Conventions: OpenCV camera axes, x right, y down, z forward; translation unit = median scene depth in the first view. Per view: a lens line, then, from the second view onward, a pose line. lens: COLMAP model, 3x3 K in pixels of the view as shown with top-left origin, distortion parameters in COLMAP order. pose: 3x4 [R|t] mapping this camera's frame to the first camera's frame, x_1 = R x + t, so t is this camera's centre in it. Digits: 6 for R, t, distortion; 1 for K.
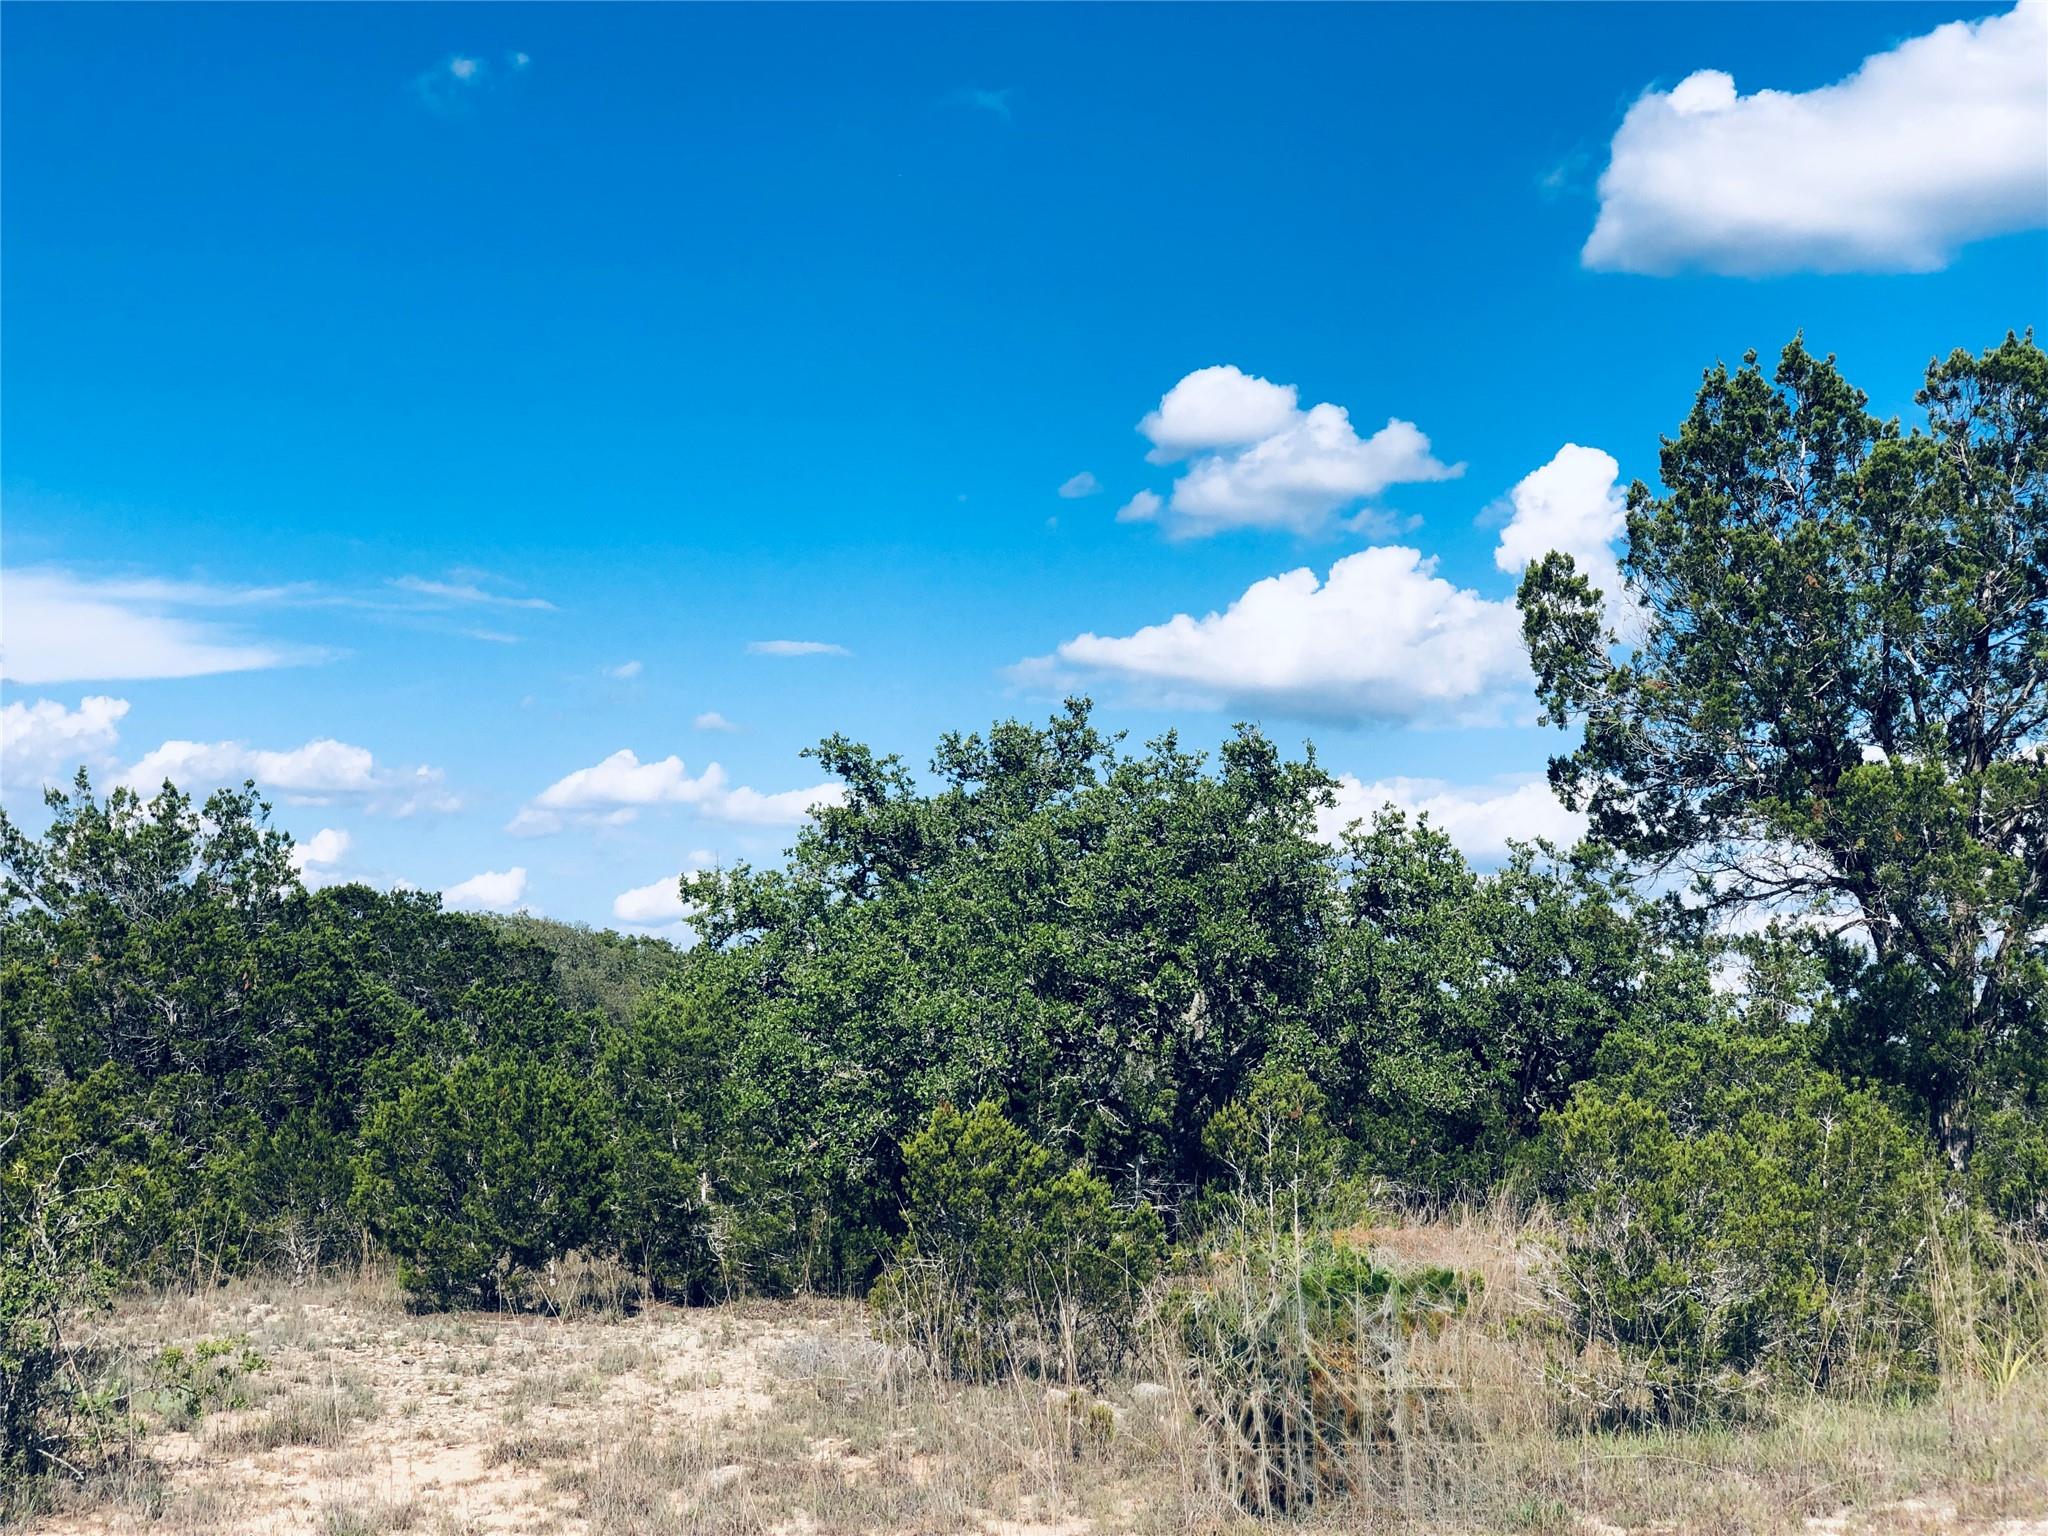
lens RADIAL K [[3157.5, 0, 1092.9], [0, 3157.5, 734.9], [0, 0, 1]] dist [0.101676, -0.231739]
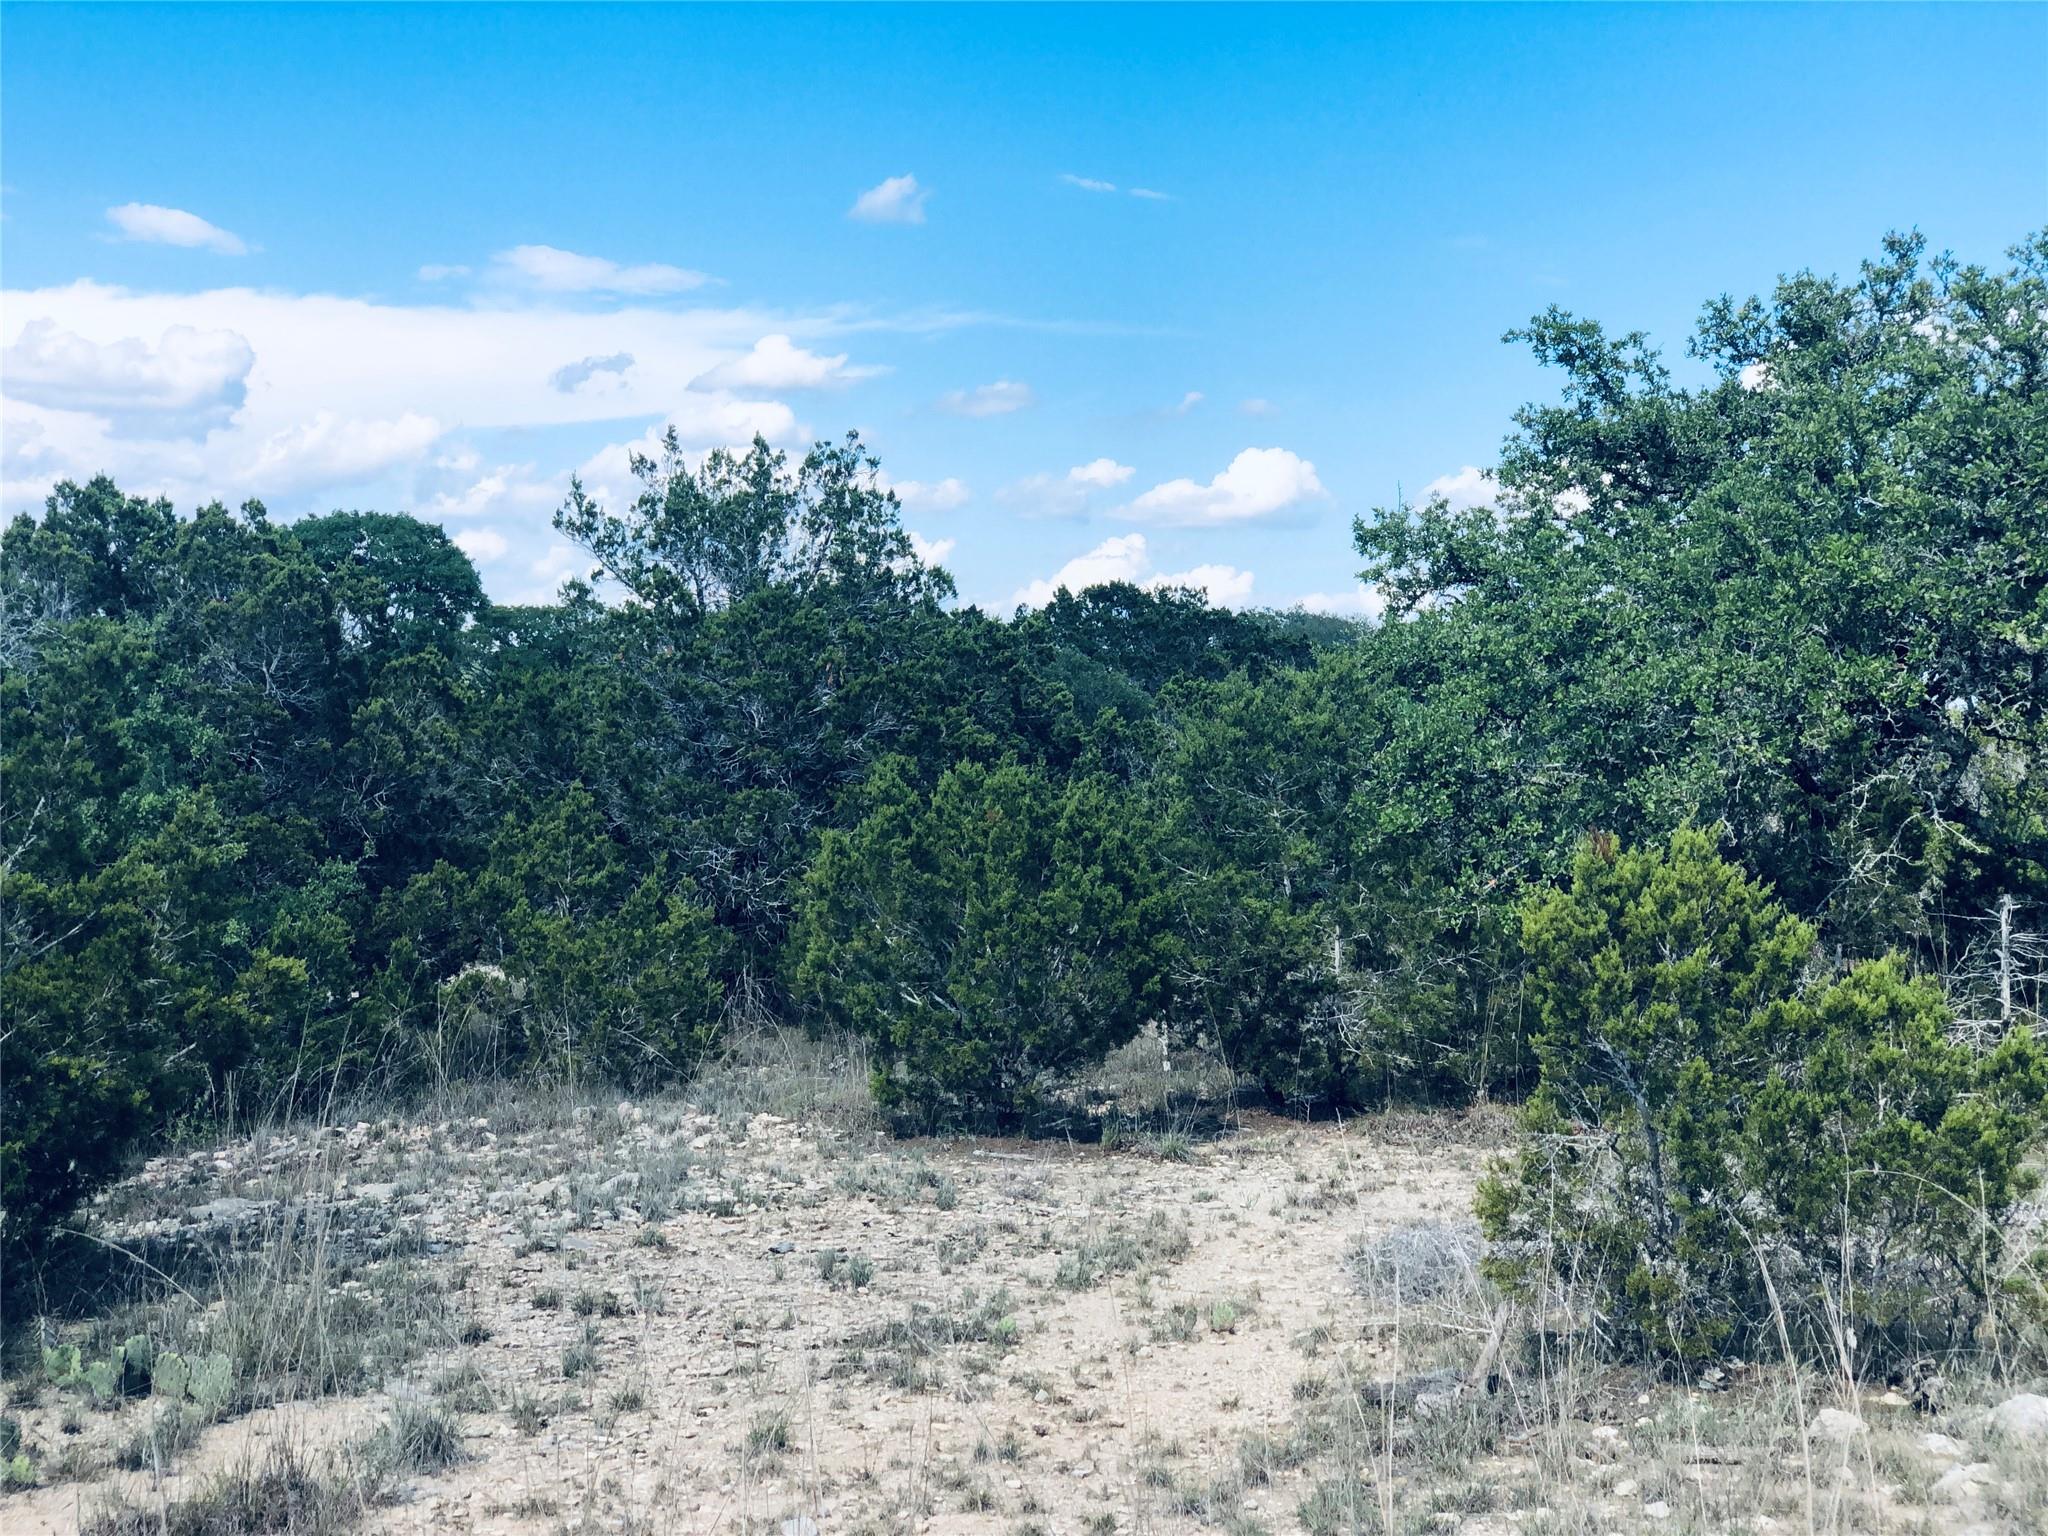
lens RADIAL K [[3172.7, 0, 1024.0], [0, 3172.7, 768.0], [0, 0, 1]] dist [0.064584, -0.097334]
pose [[0.959571, -0.019851, -0.280764, 0.005608], [0.048743, 0.994158, 0.096301, 0.035870], [0.277212, -0.106093, 0.954933, 0.336344]]
